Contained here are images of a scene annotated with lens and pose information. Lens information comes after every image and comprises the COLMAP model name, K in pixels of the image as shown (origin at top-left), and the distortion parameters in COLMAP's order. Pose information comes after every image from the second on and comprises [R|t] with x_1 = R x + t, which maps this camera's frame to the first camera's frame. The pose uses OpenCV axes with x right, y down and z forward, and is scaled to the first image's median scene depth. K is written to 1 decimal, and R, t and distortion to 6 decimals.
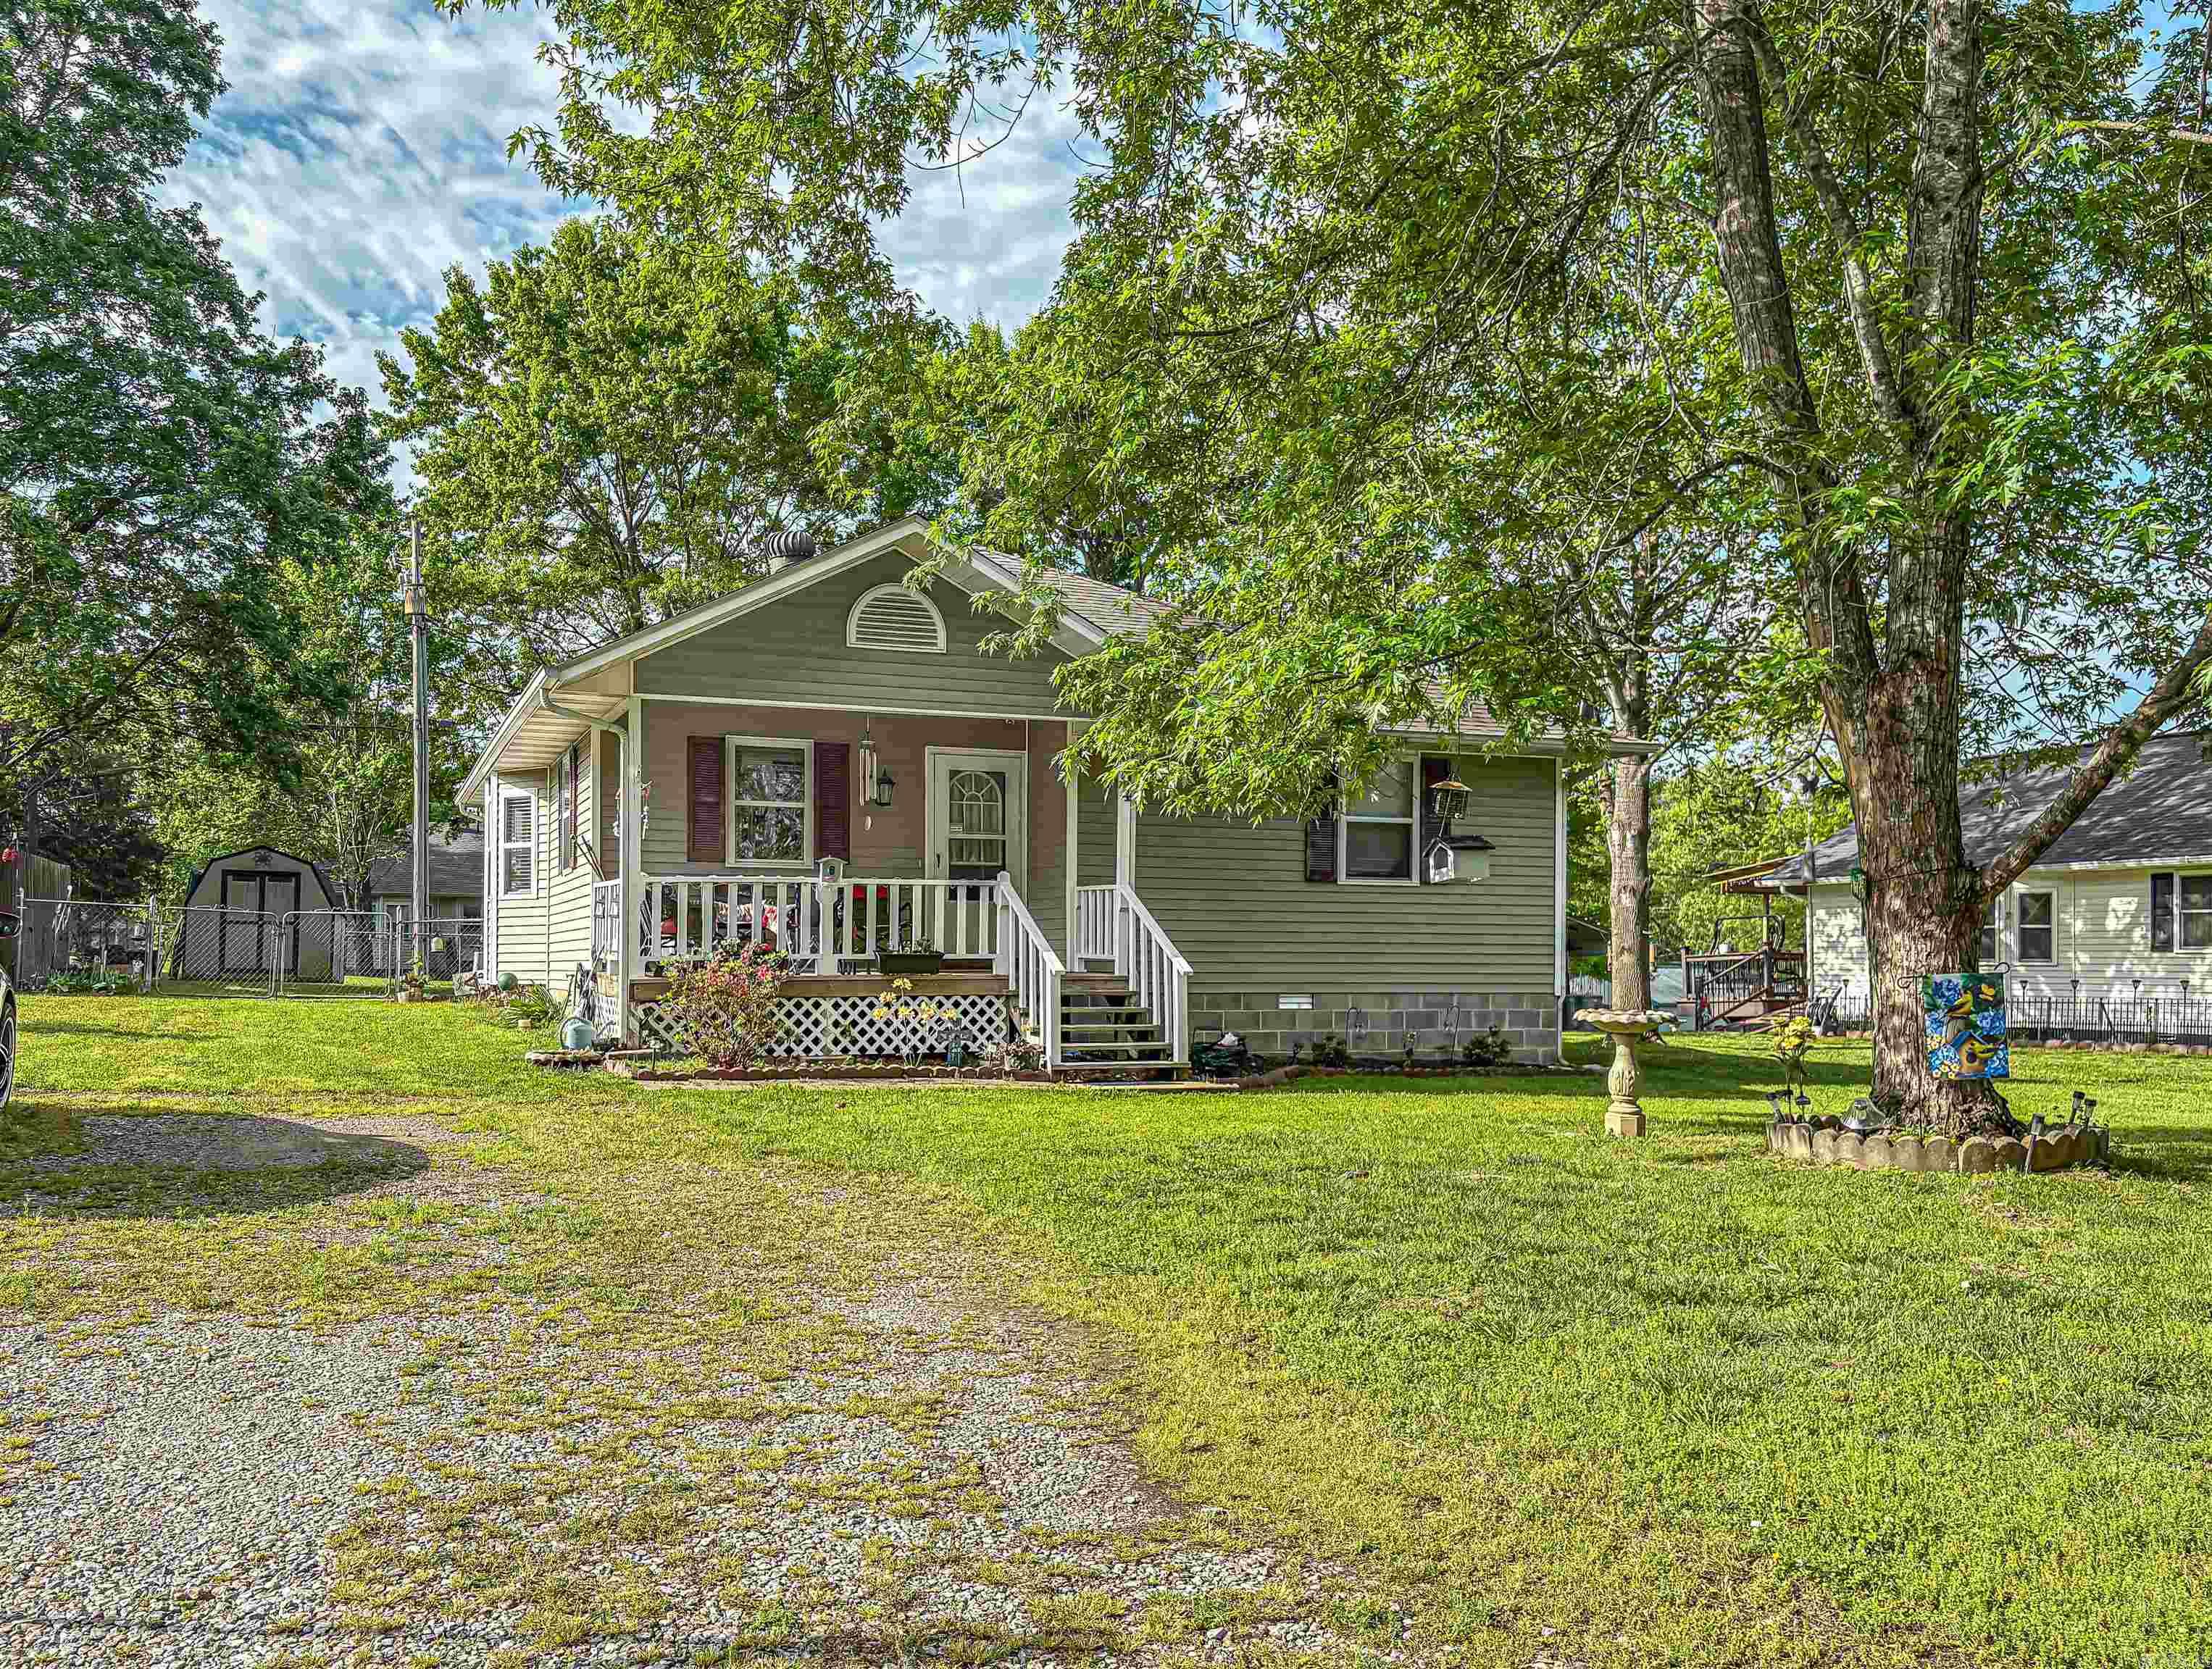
lens RADIAL K [[1852.4, 0, 1106.0], [0, 1852.4, 834.5], [0, 0, 1]] dist [0.006484, 0.000868]
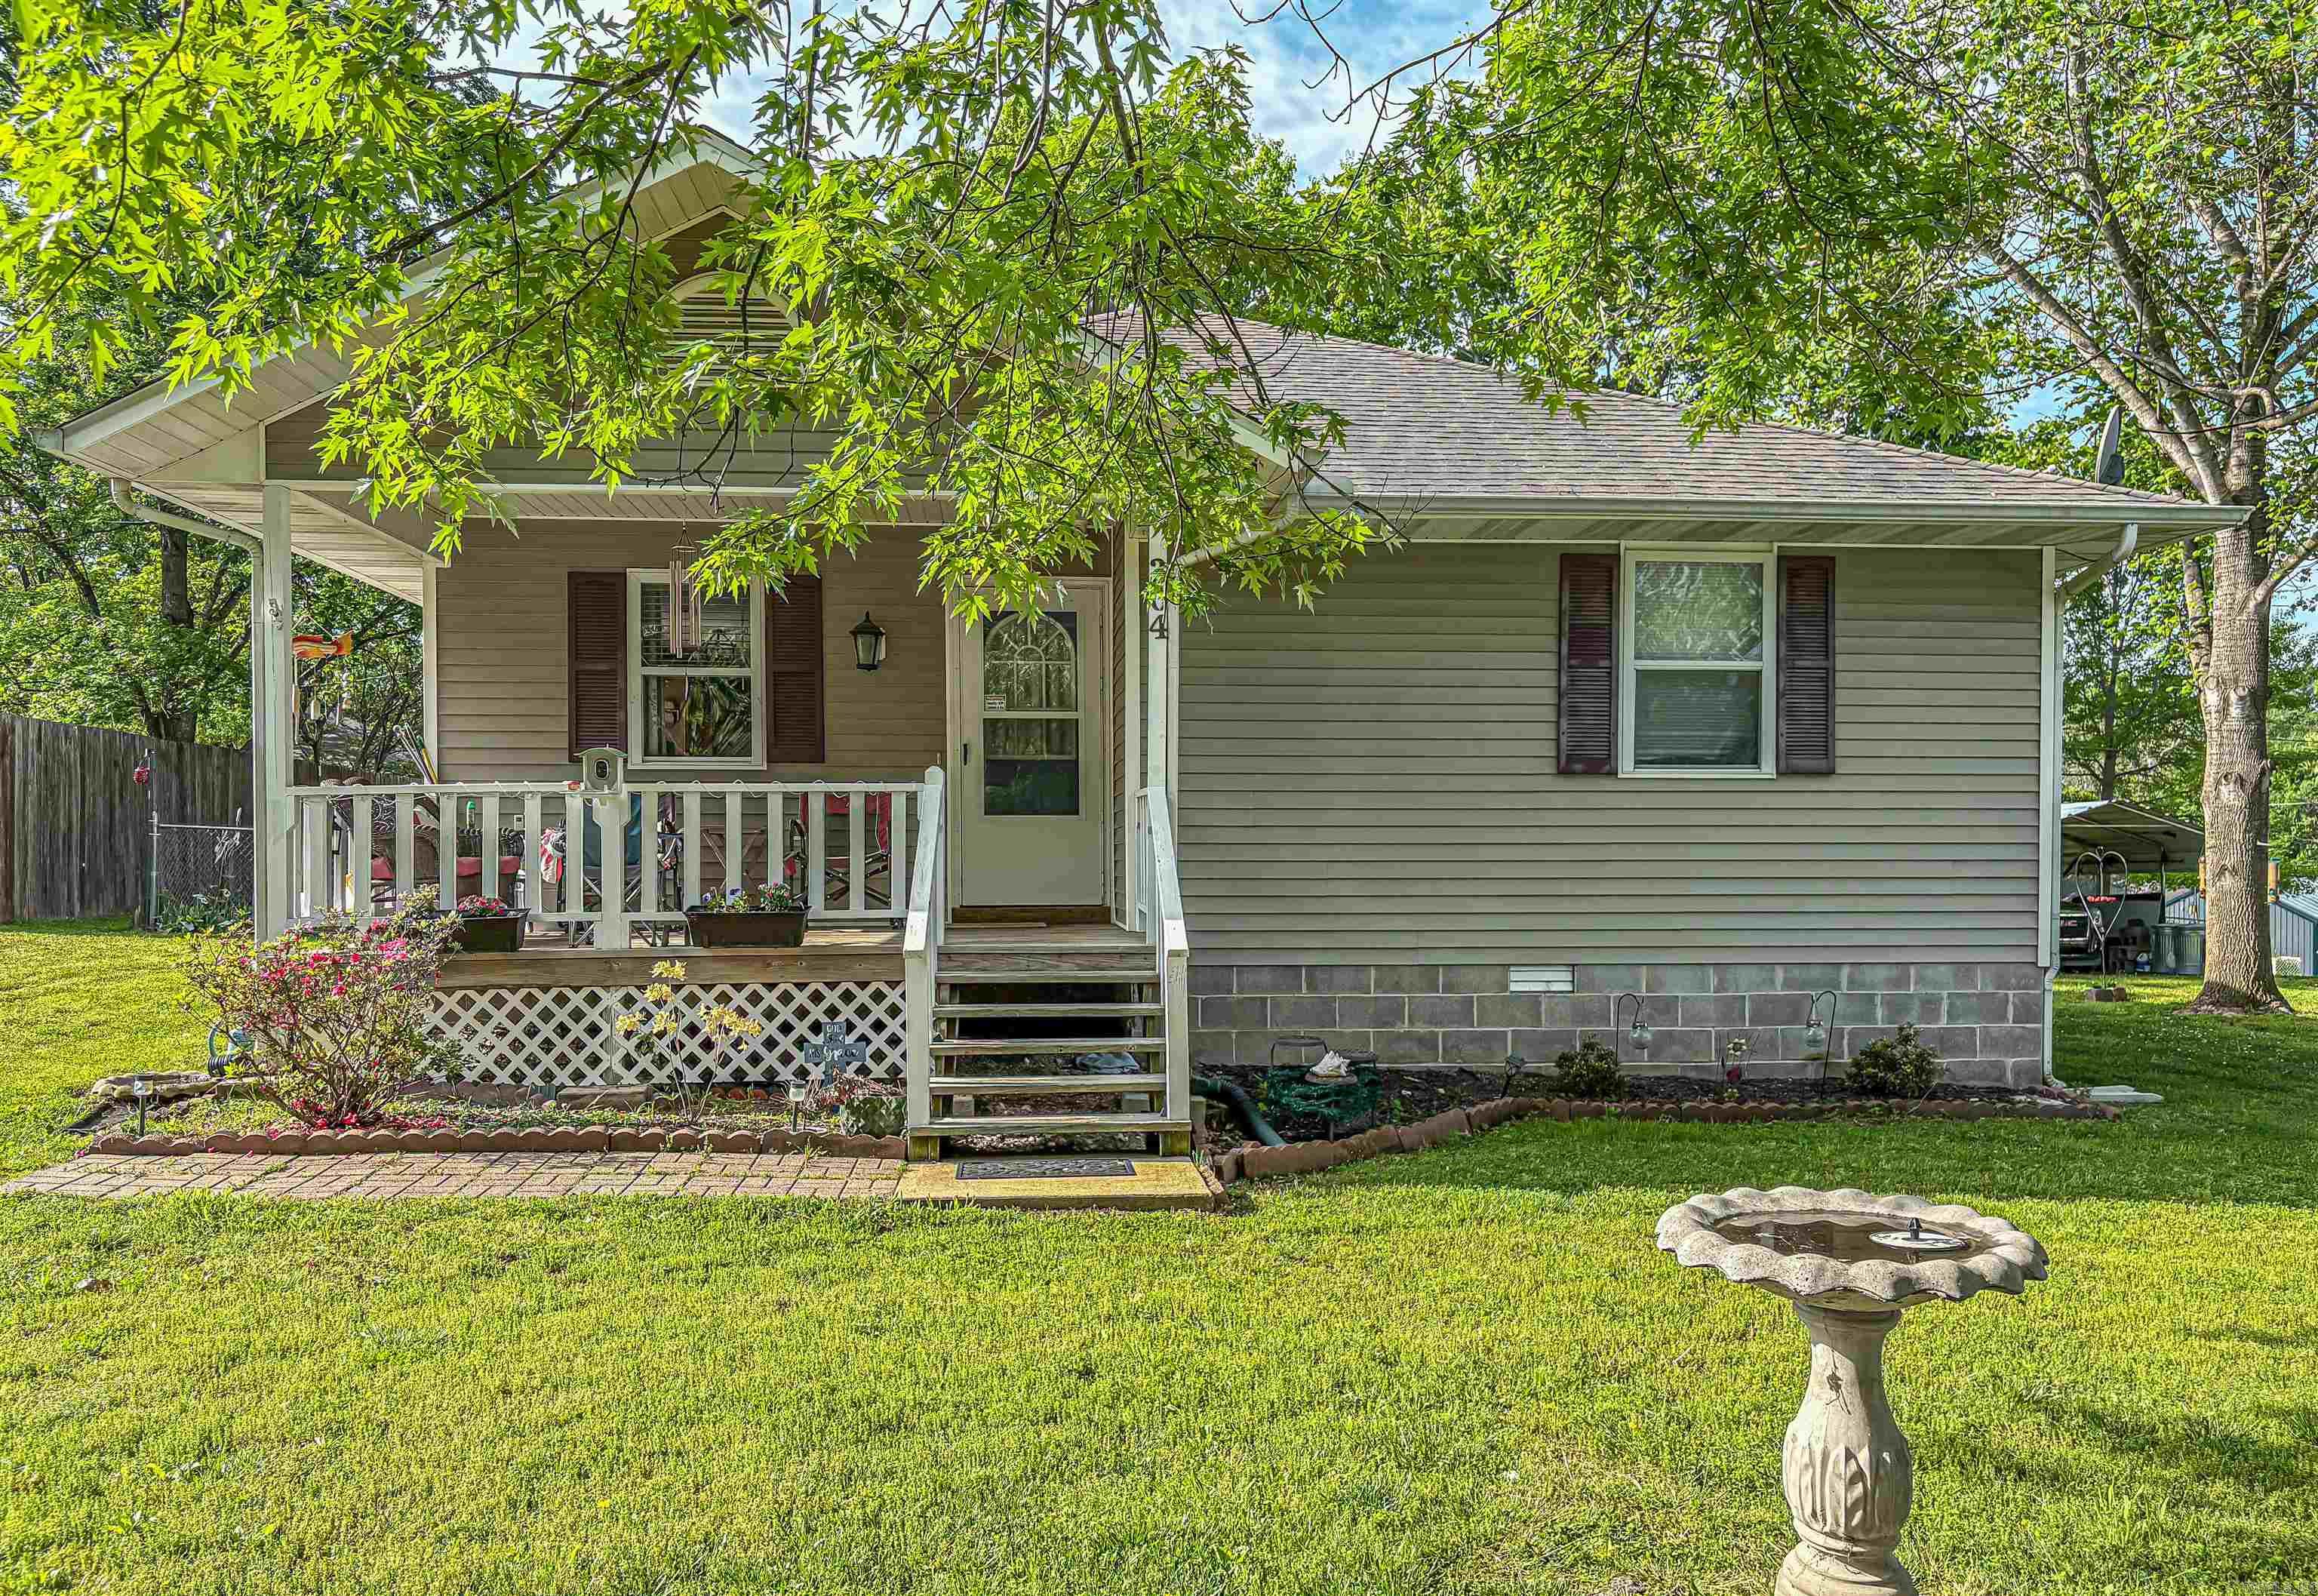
lens RADIAL K [[1804.5, 0, 1157.1], [0, 1804.5, 843.6], [0, 0, 1]] dist [0.006166, 0.002856]
pose [[0.959064, -0.010261, -0.283005, 0.145967], [0.025879, 0.998338, 0.051502, 0.014534], [0.282006, -0.056717, 0.957735, 0.413477]]
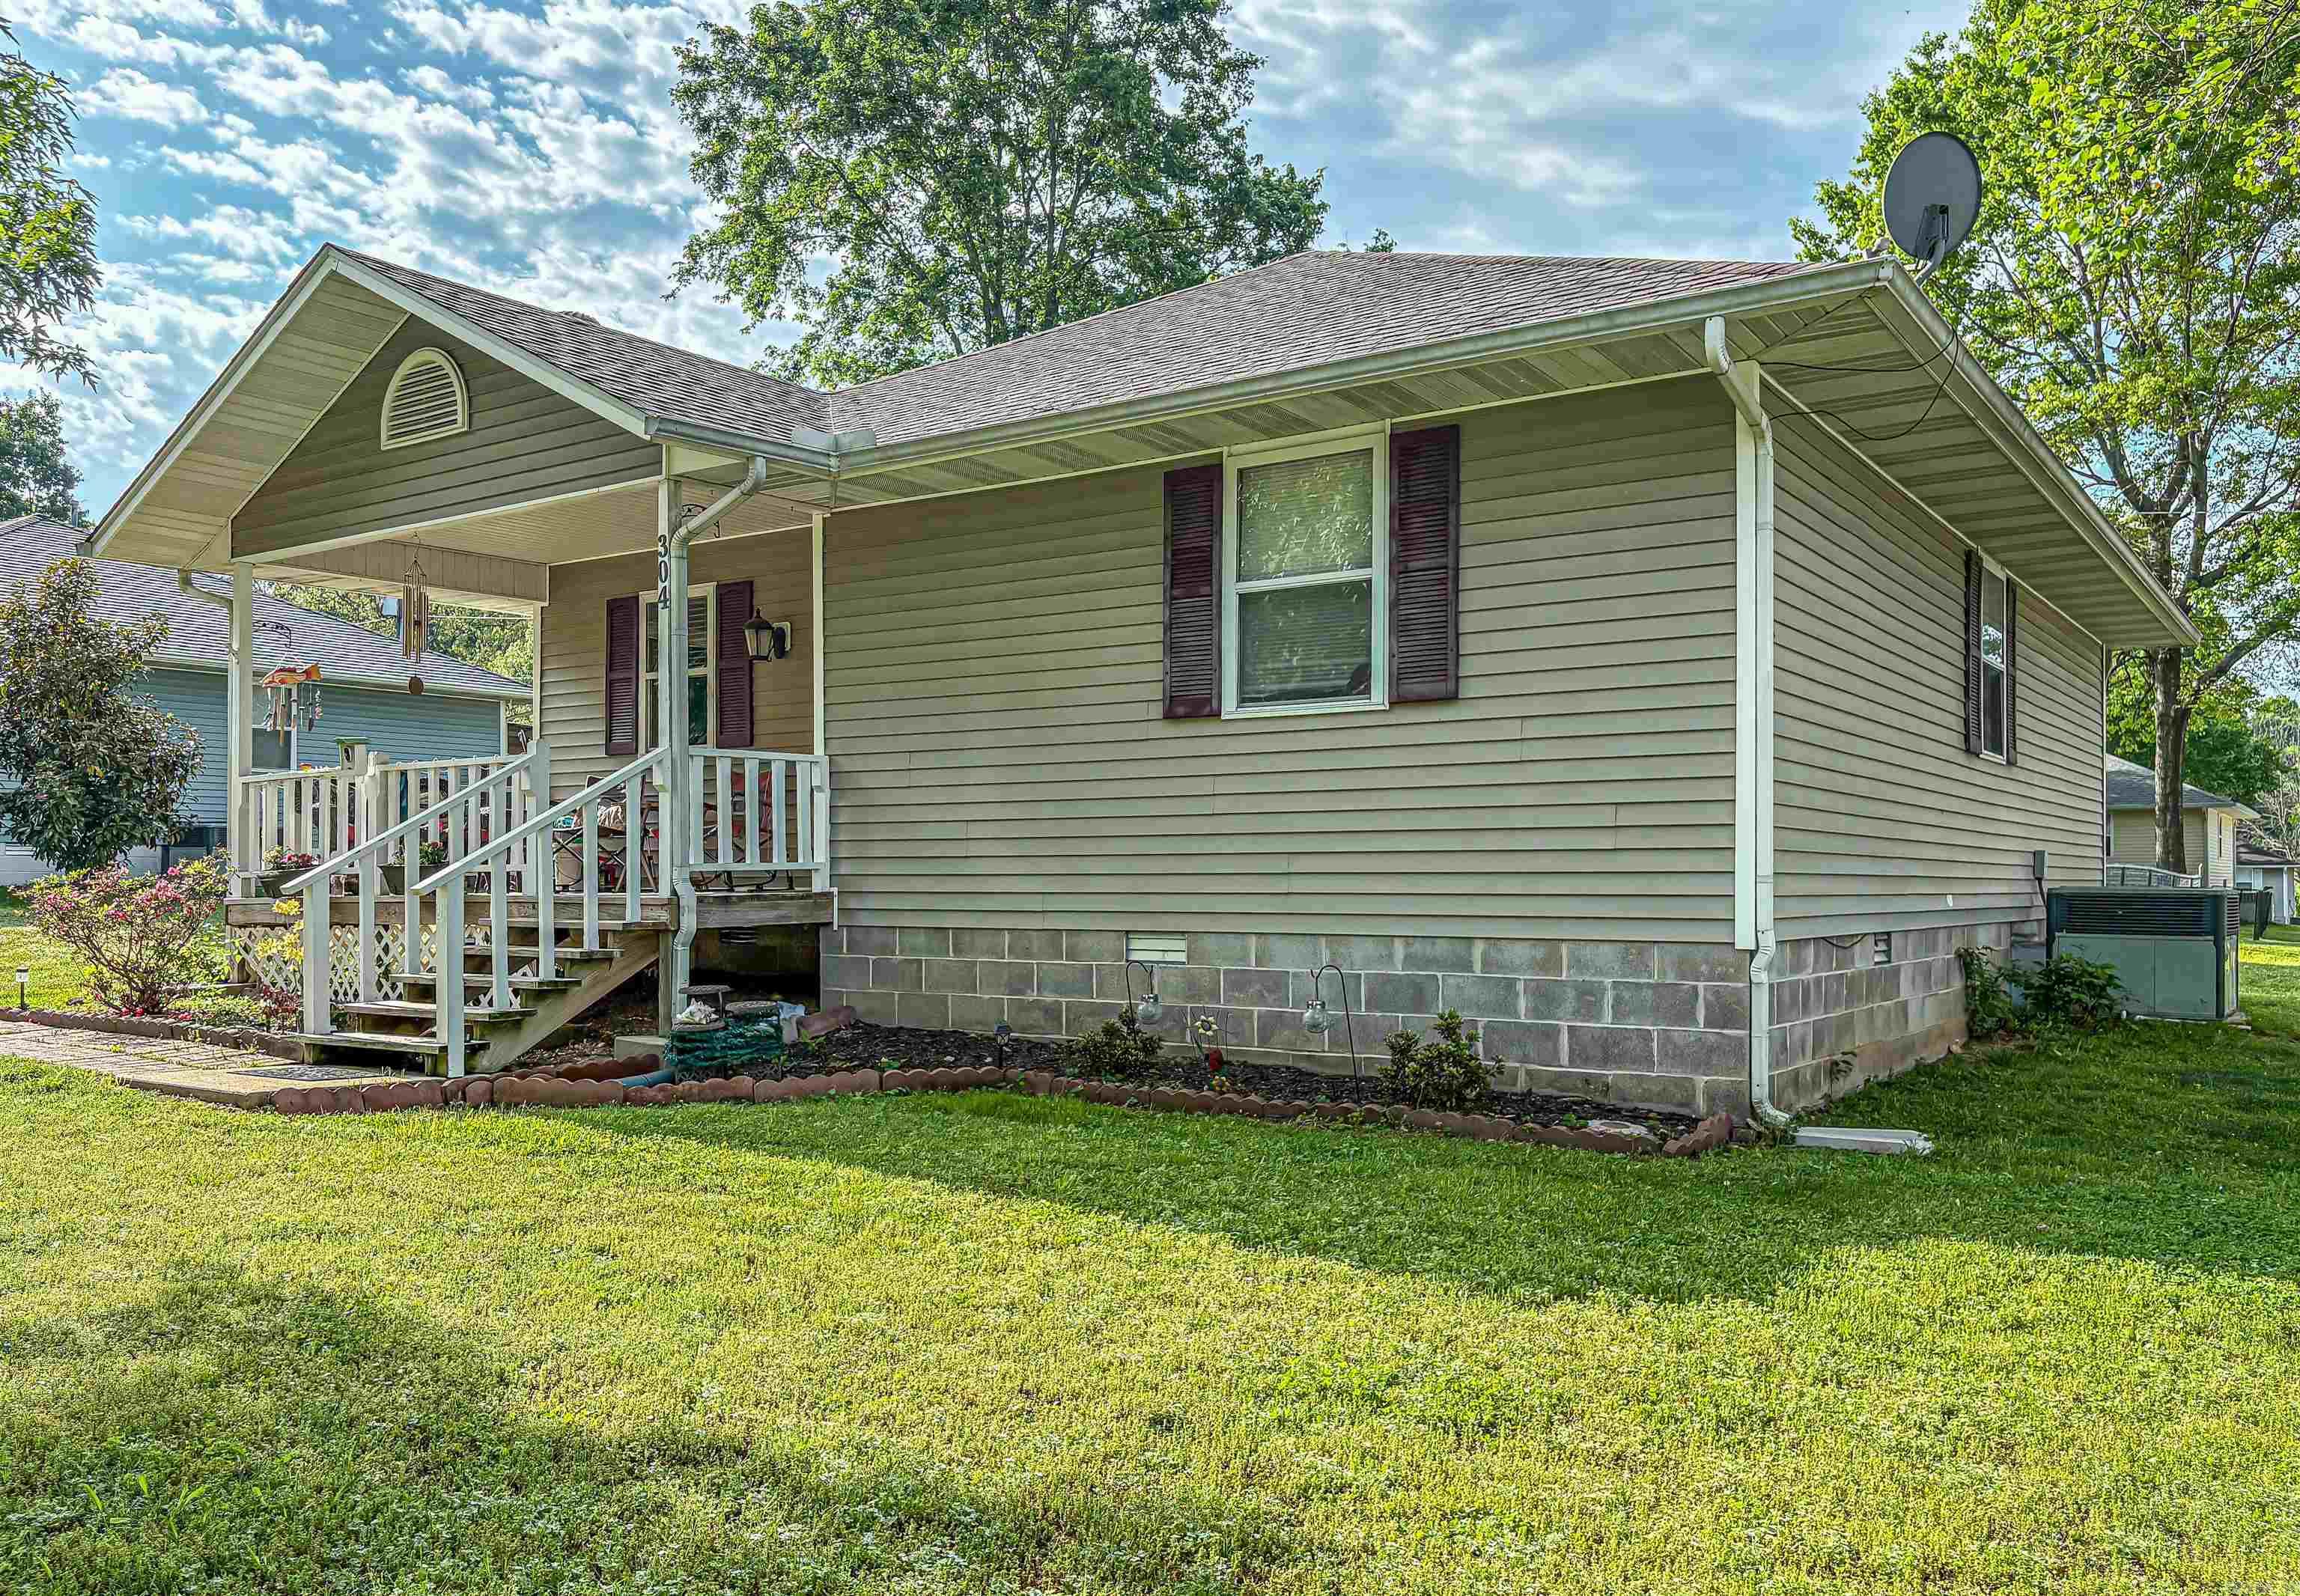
lens RADIAL K [[1798.6, 0, 1147.7], [0, 1798.6, 888.5], [0, 0, 1]] dist [0.009090, 0.000665]
pose [[0.559643, -0.003739, -0.828726, 0.520825], [0.060028, 0.997546, 0.036037, 0.053954], [0.826557, -0.069914, 0.558494, 0.702876]]
